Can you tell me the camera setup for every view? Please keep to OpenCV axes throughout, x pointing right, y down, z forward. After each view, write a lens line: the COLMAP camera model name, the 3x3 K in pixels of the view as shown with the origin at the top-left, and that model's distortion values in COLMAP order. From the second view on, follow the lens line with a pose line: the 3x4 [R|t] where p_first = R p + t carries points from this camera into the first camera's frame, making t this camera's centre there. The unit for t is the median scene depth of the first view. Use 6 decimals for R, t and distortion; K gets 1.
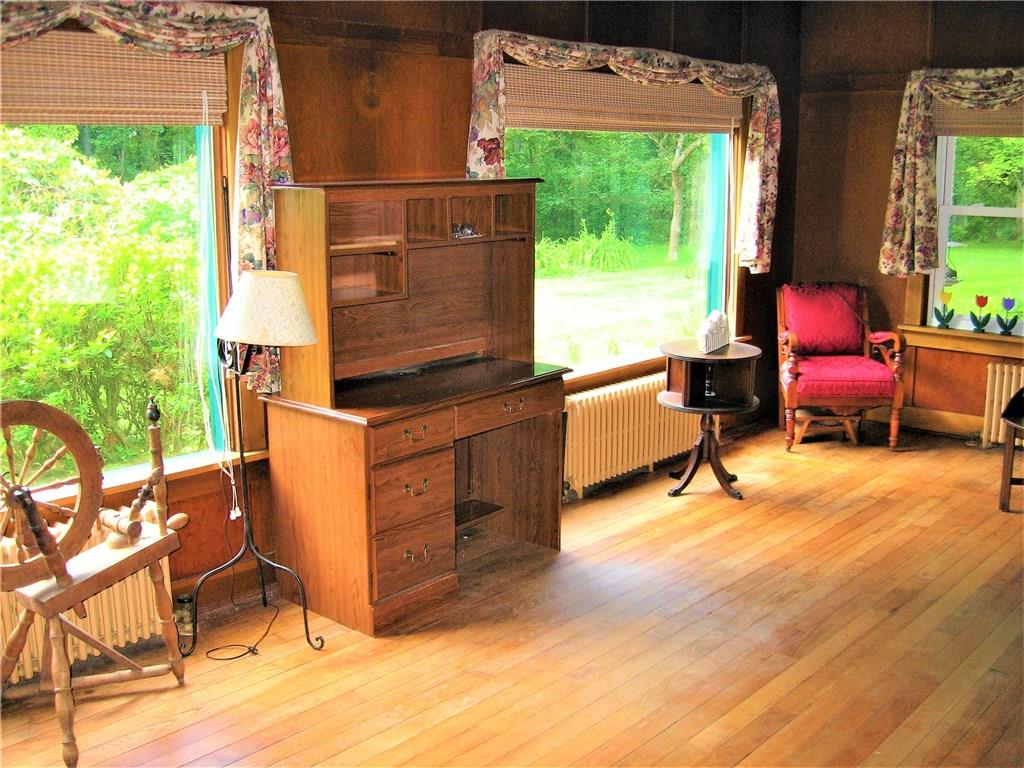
lens RADIAL K [[1069.4, 0, 511.4], [0, 1069.4, 382.0], [0, 0, 1]] dist [-0.110618, 0.000000]
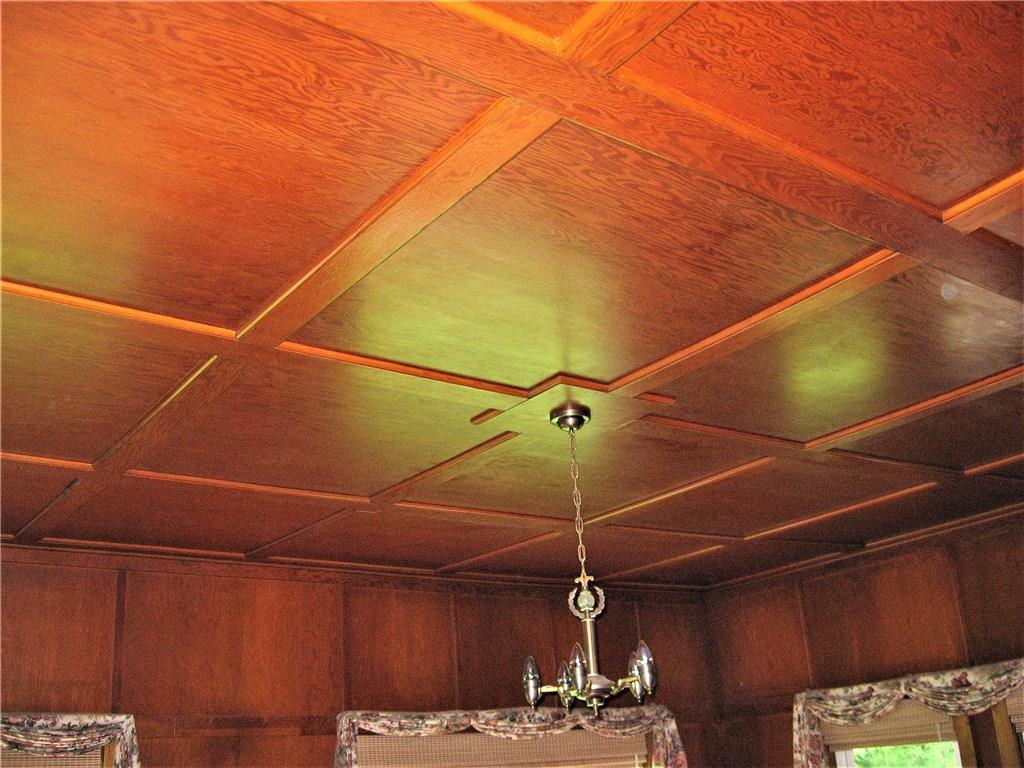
lens RADIAL K [[1069.4, 0, 512.0], [0, 1069.4, 384.0], [0, 0, 1]] dist [-0.110618, 0.000000]
pose [[0.981068, -0.122508, -0.149992, 0.356879], [0.024441, 0.846623, -0.531632, 0.005287], [0.192116, 0.517901, 0.833589, -0.174368]]
